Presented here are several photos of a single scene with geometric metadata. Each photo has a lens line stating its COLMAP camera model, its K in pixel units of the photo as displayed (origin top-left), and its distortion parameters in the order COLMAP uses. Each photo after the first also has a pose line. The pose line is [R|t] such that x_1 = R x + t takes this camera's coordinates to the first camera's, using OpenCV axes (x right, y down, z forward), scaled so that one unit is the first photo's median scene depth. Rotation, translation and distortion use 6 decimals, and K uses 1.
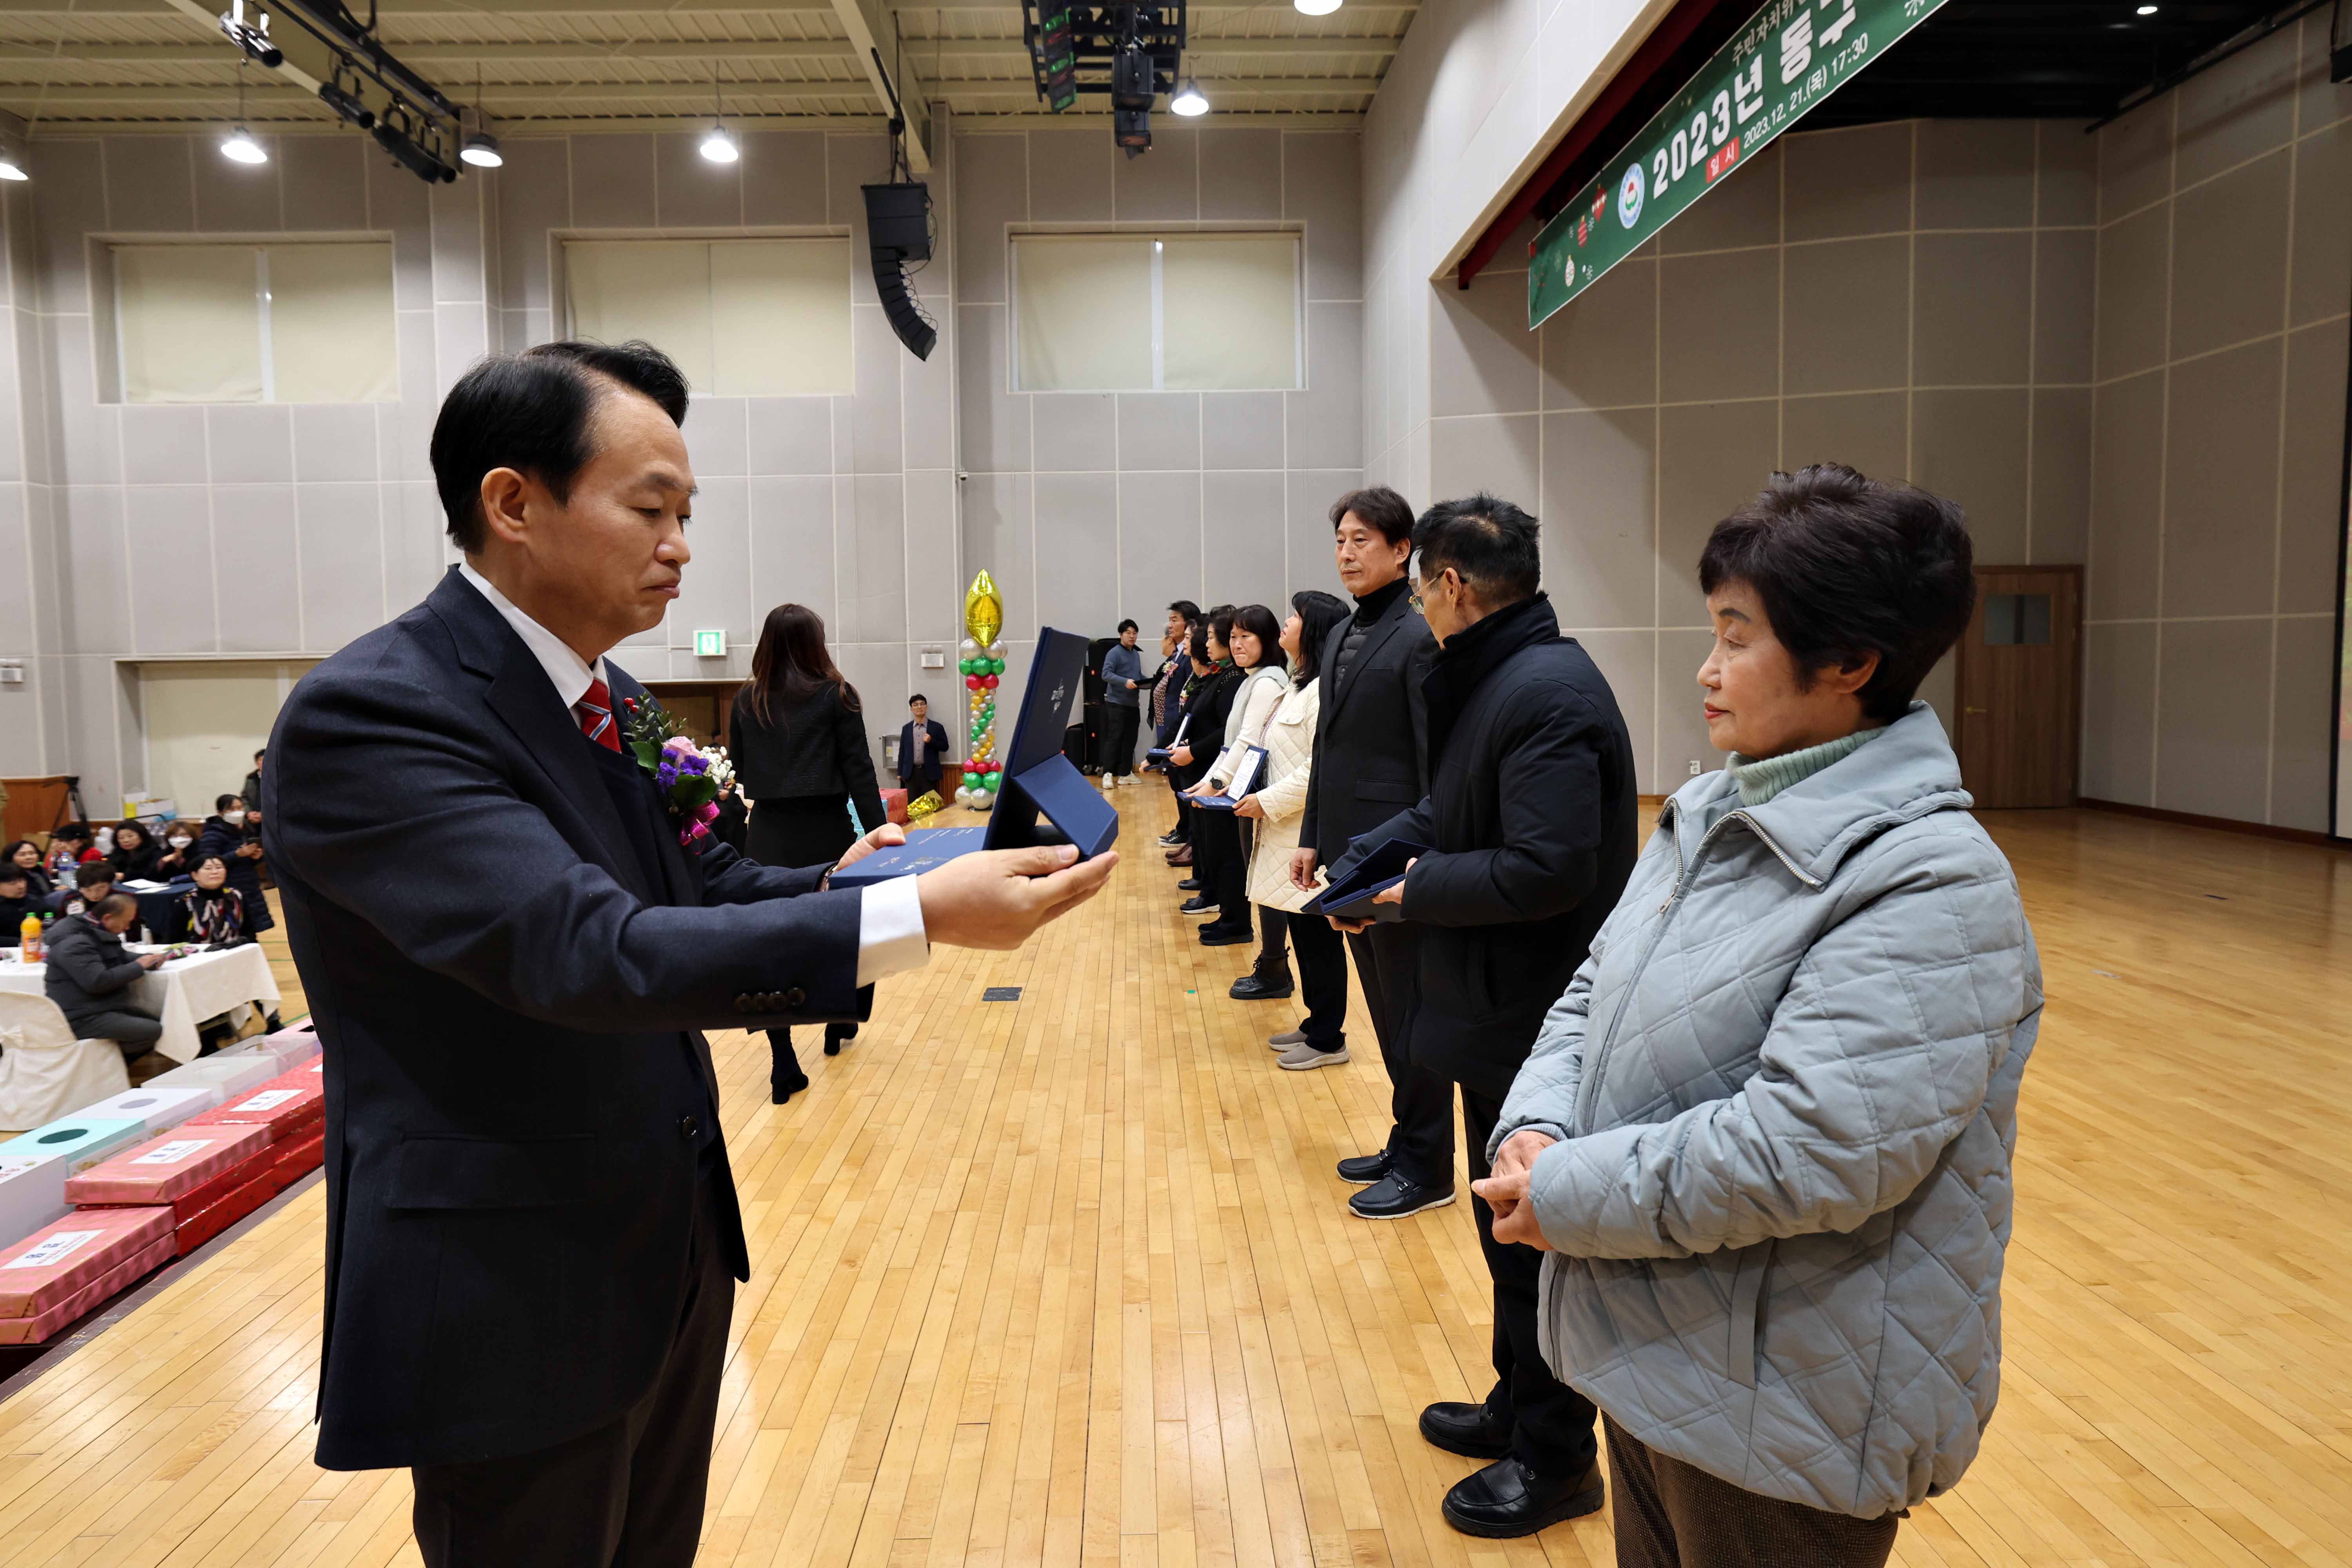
lens RADIAL K [[1260.4, 0, 1170.6], [0, 1260.4, 723.5], [0, 0, 1]] dist [-0.016320, 0.011659]
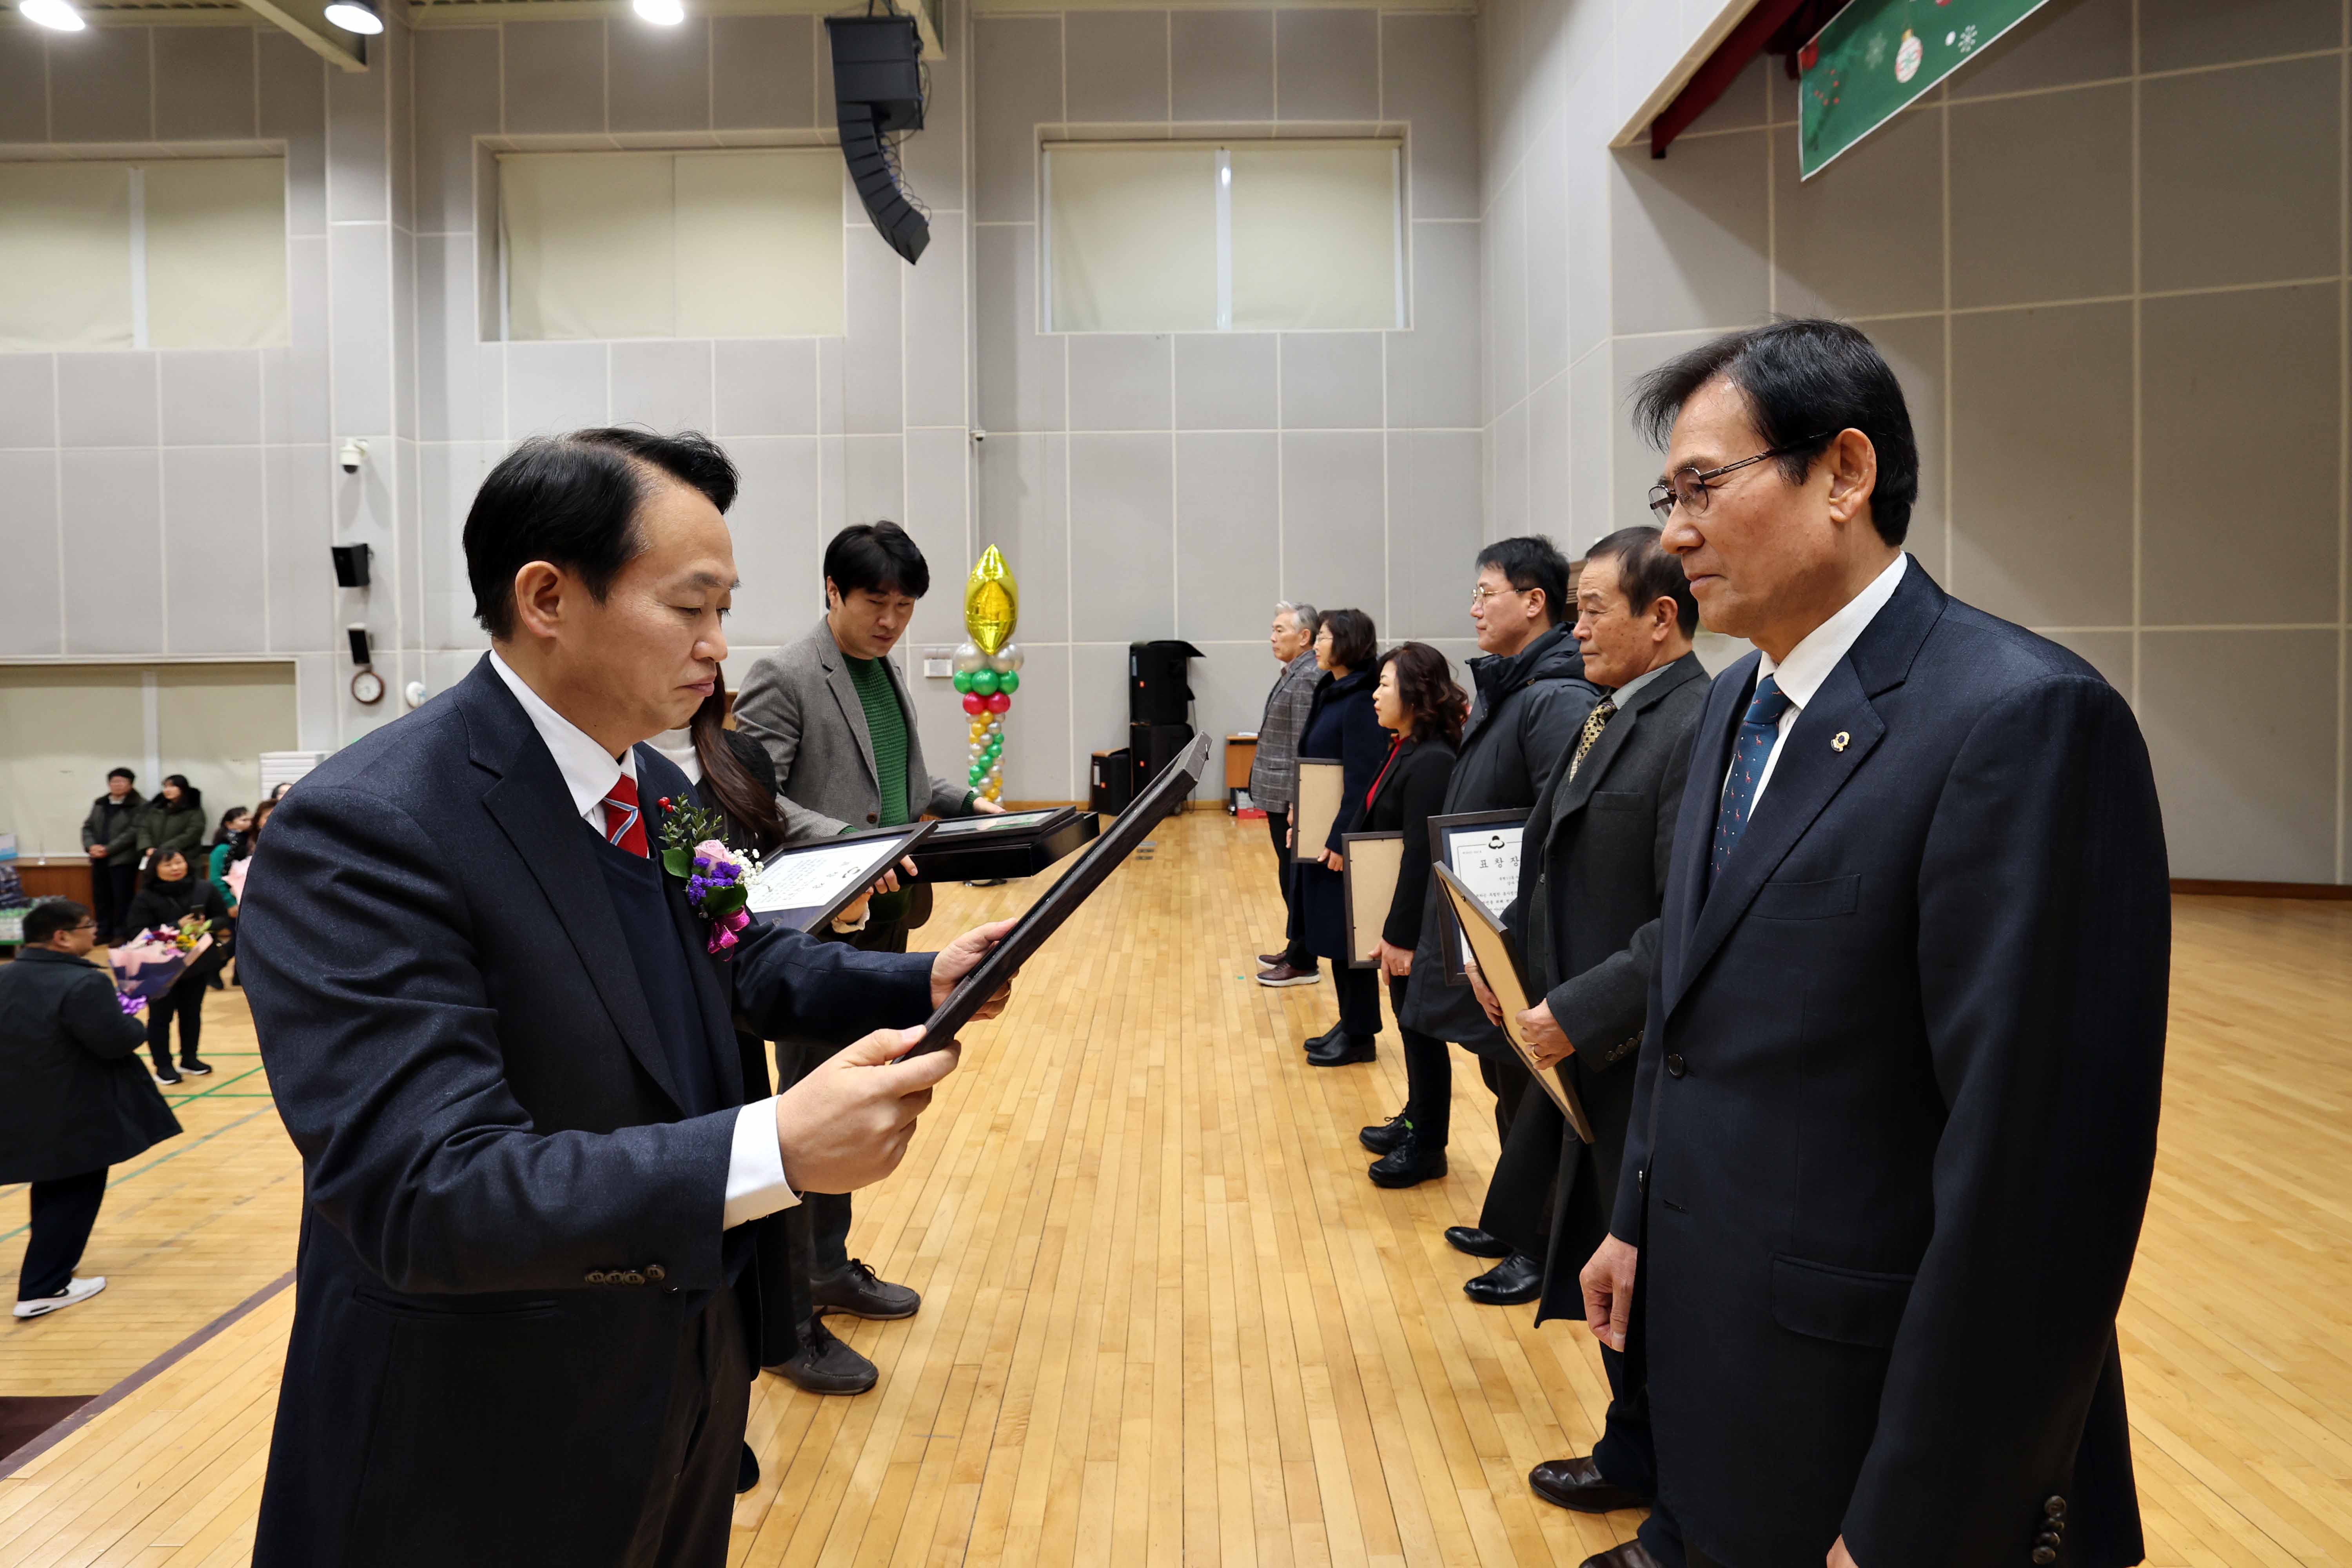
lens RADIAL K [[1122.6, 0, 1191.9], [0, 1122.6, 668.5], [0, 0, 1]] dist [-0.033914, 0.011276]
pose [[0.999819, 0.001938, -0.018953, -0.019515], [-0.002628, 0.999332, -0.036451, -0.027125], [0.018869, 0.036494, 0.999156, 0.343541]]
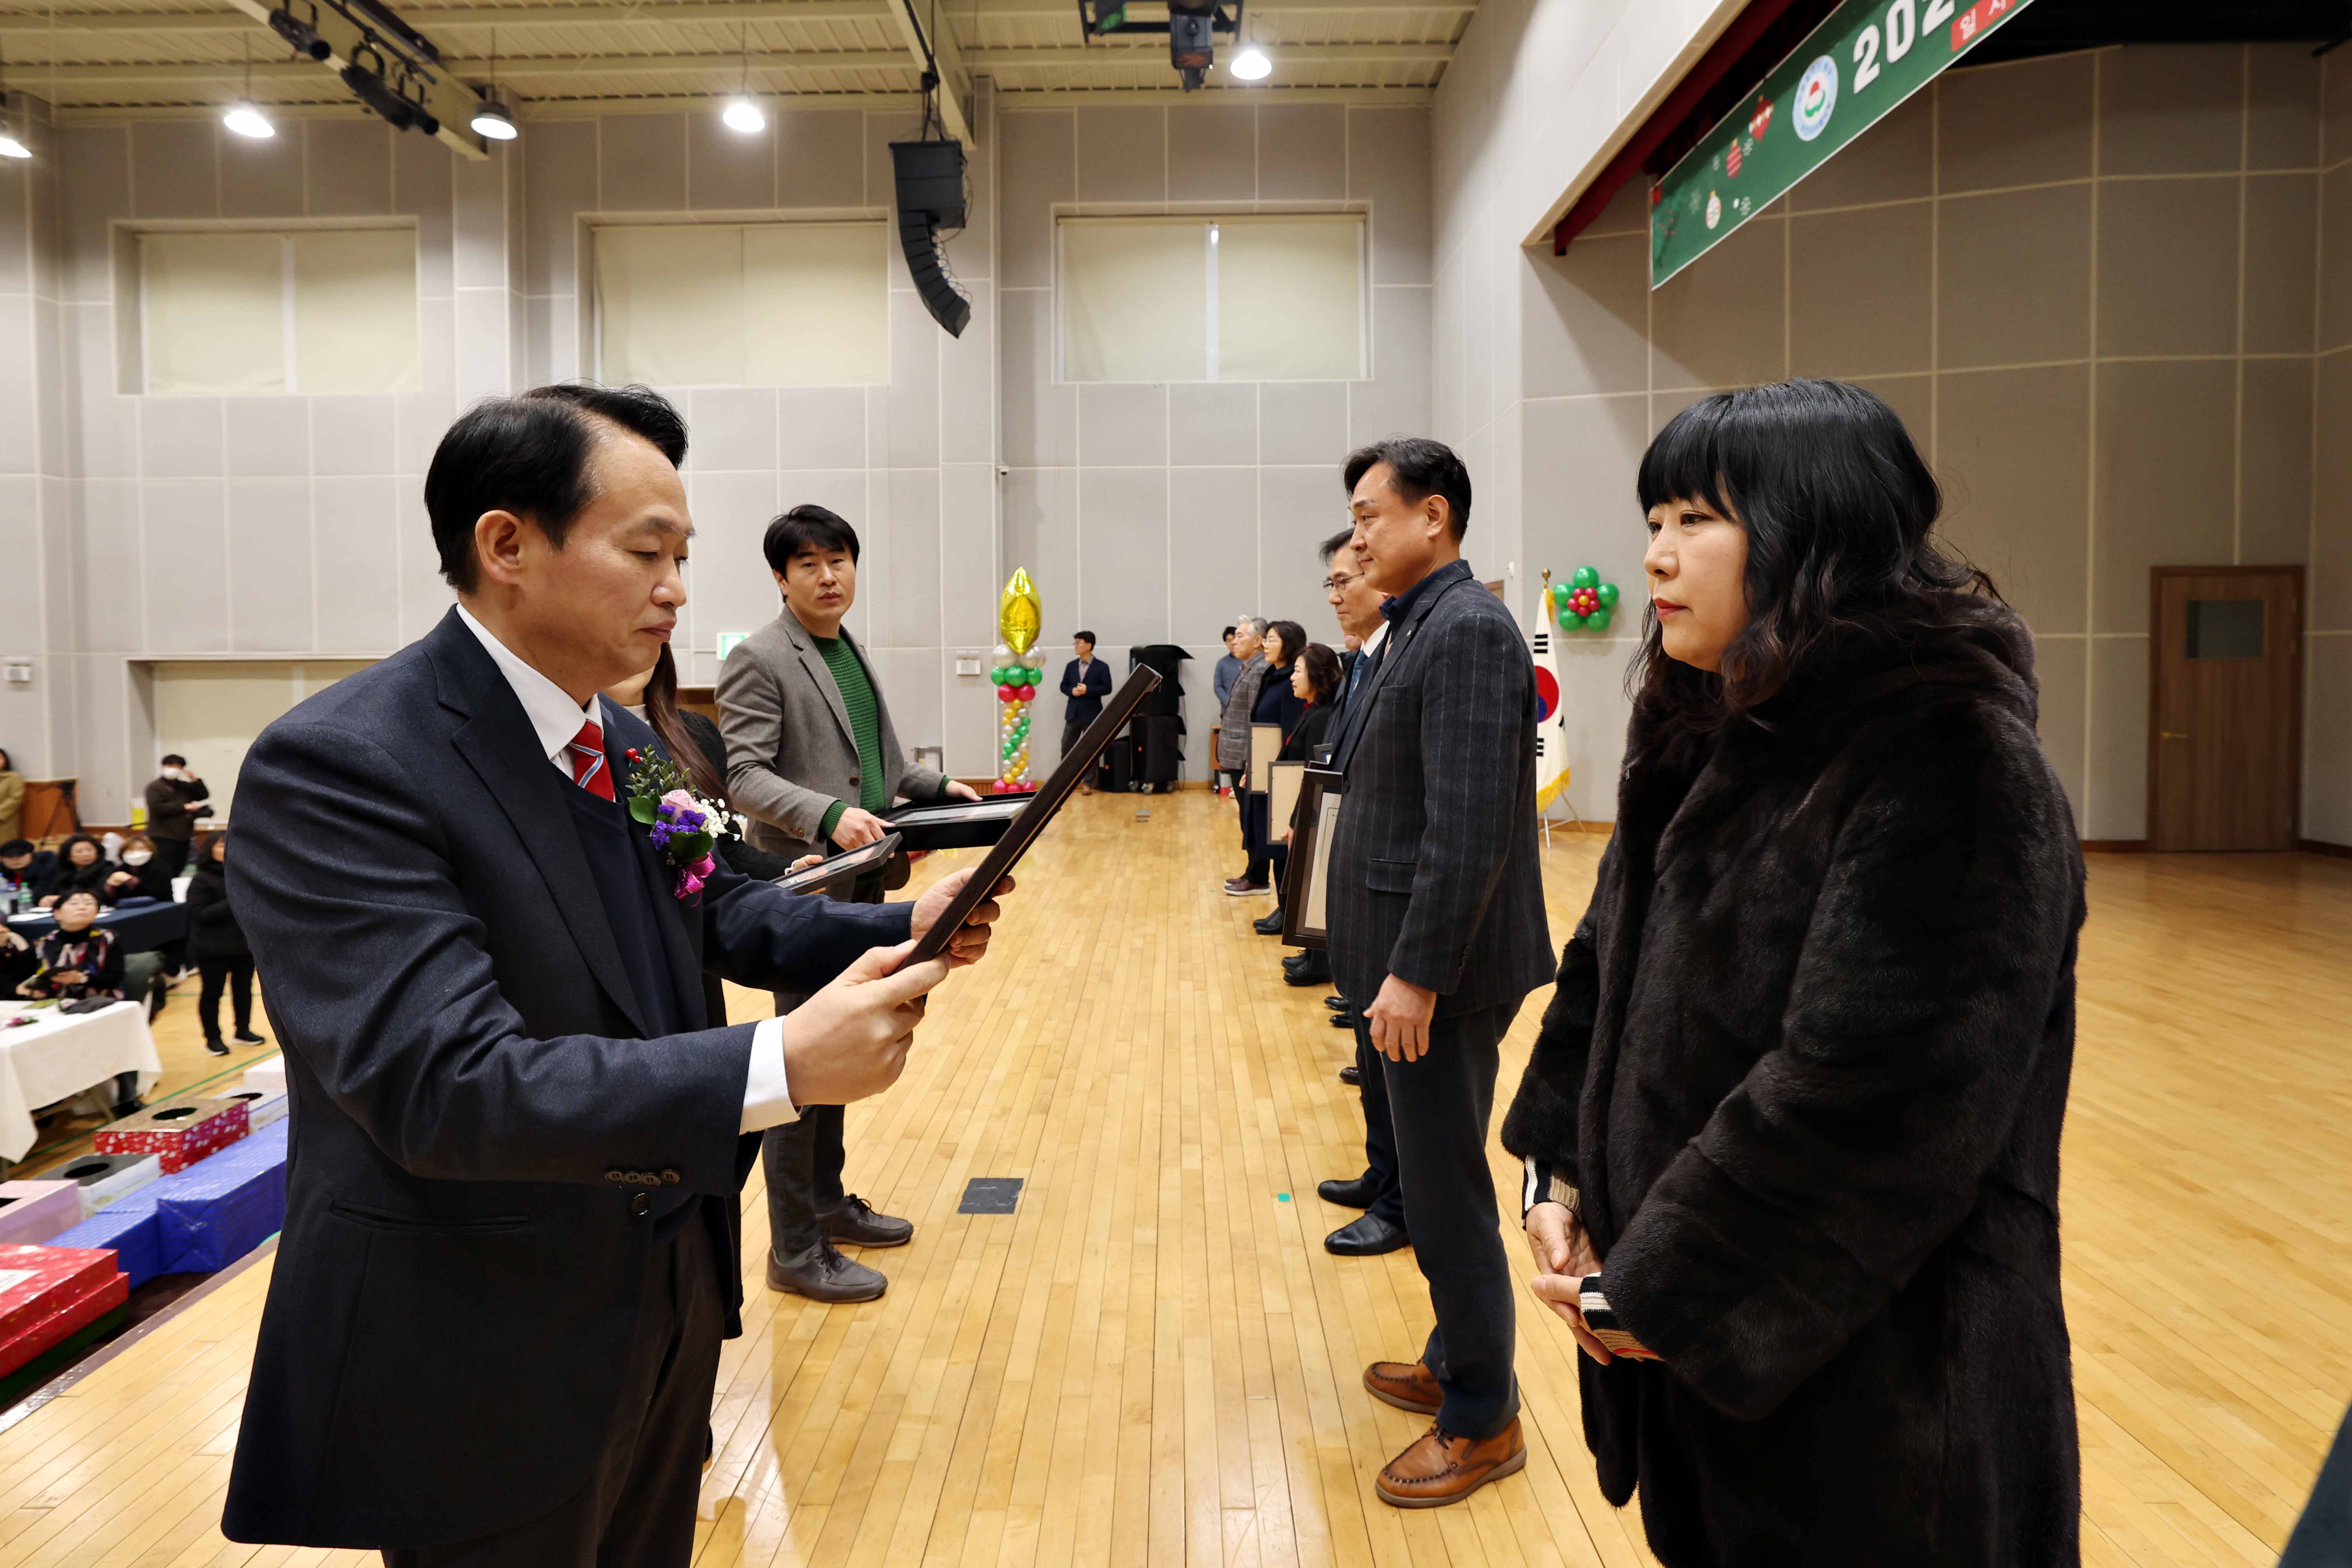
lens RADIAL K [[1109.5, 0, 1179.8], [0, 1109.5, 697.0], [0, 0, 1]] dist [-0.026800, 0.011247]
pose [[0.999605, 0.007962, -0.026951, -0.011369], [-0.008463, 0.999793, -0.018520, -0.014760], [0.026798, 0.018741, 0.999465, 0.203770]]
